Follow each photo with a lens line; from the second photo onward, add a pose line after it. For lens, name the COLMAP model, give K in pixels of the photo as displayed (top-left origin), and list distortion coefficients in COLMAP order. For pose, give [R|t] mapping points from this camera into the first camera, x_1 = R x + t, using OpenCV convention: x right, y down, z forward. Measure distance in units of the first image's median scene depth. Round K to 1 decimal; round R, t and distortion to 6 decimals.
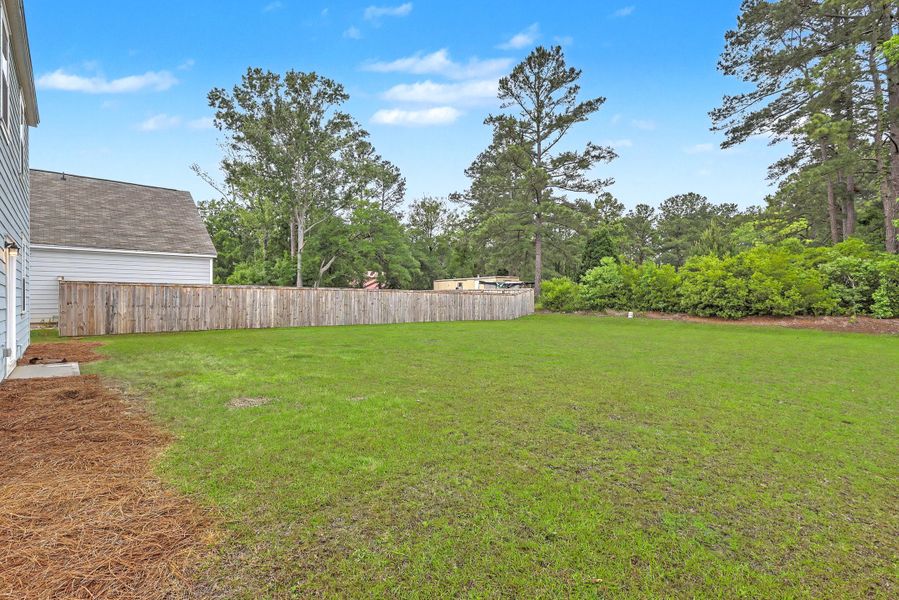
lens RADIAL K [[423.7, 0, 449.1], [0, 423.7, 299.4], [0, 0, 1]] dist [-0.000167, 0.001118]
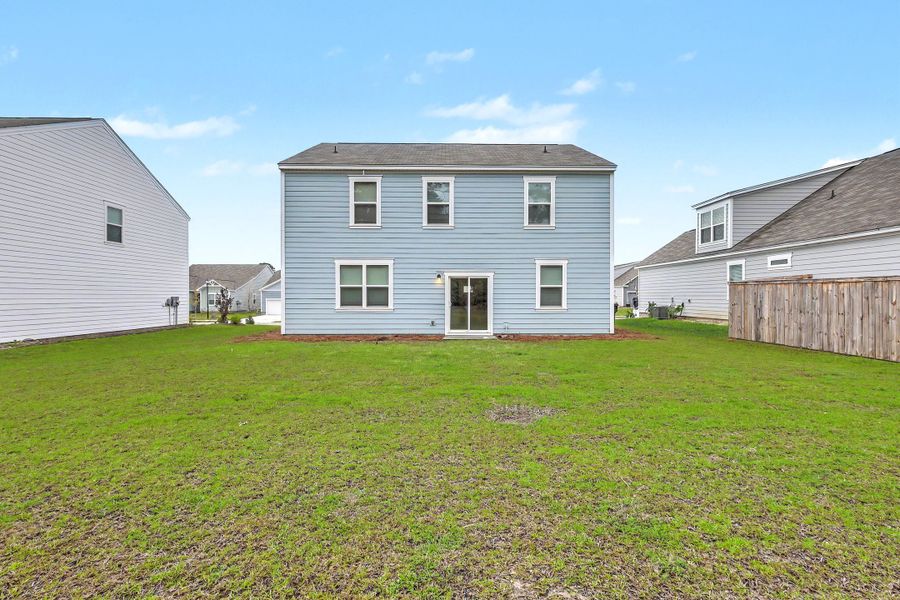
lens RADIAL K [[424.2, 0, 452.5], [0, 424.2, 300.7], [0, 0, 1]] dist [-0.000167, 0.001118]
pose [[-0.654207, 0.012855, -0.756206, 0.221826], [0.005372, 0.999909, 0.012350, -0.012526], [0.756297, 0.004018, -0.654217, 0.961641]]
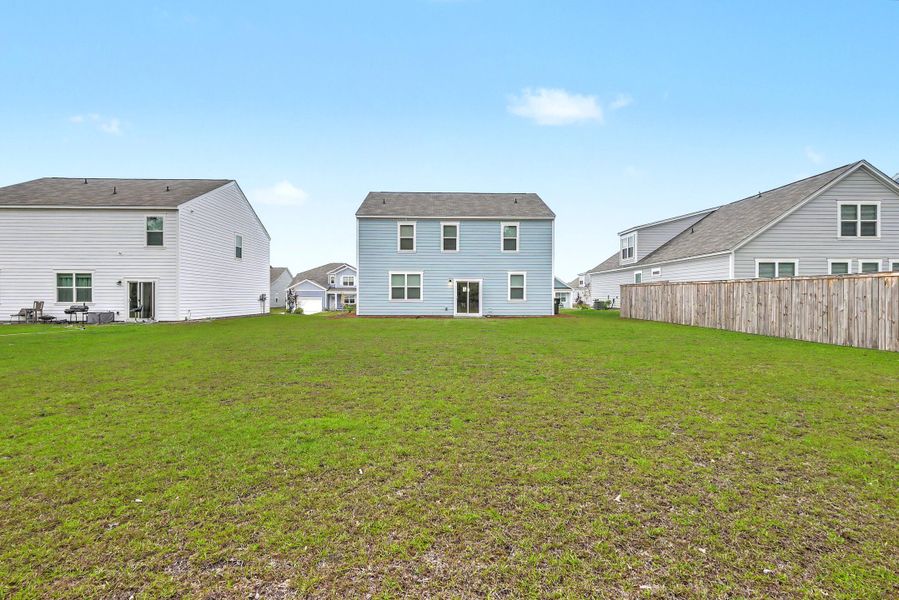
lens RADIAL K [[423.7, 0, 449.9], [0, 423.7, 297.4], [0, 0, 1]] dist [-0.000167, 0.001118]
pose [[-0.647984, 0.003906, -0.761644, 0.691234], [0.003299, 0.999992, 0.002321, 0.000781], [0.761646, -0.001009, -0.647992, 1.314186]]
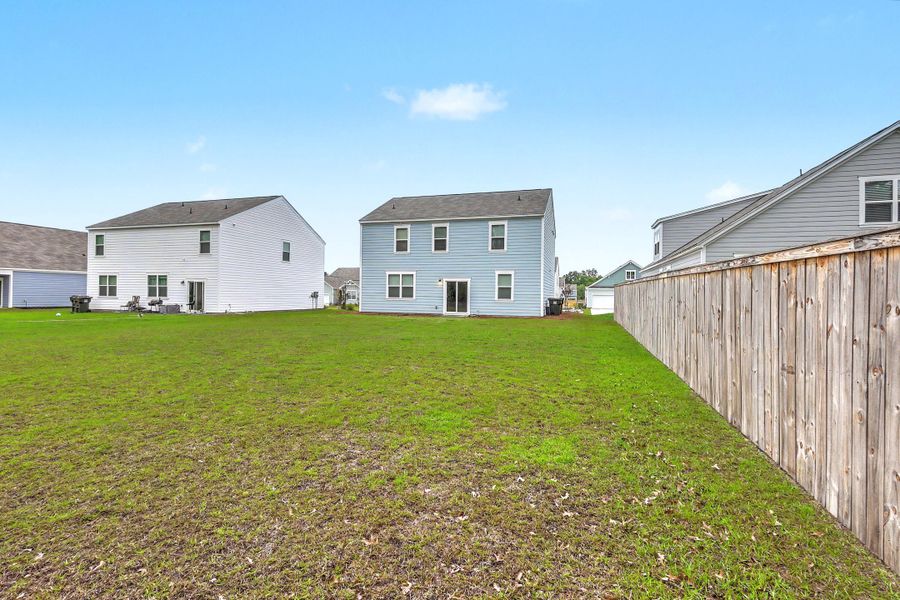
lens RADIAL K [[424.2, 0, 448.6], [0, 424.2, 295.9], [0, 0, 1]] dist [-0.000167, 0.001118]
pose [[-0.855257, -0.004112, -0.518188, 0.339714], [-0.006541, 0.999975, 0.002860, -0.002714], [0.518163, 0.005835, -0.855262, 1.676535]]
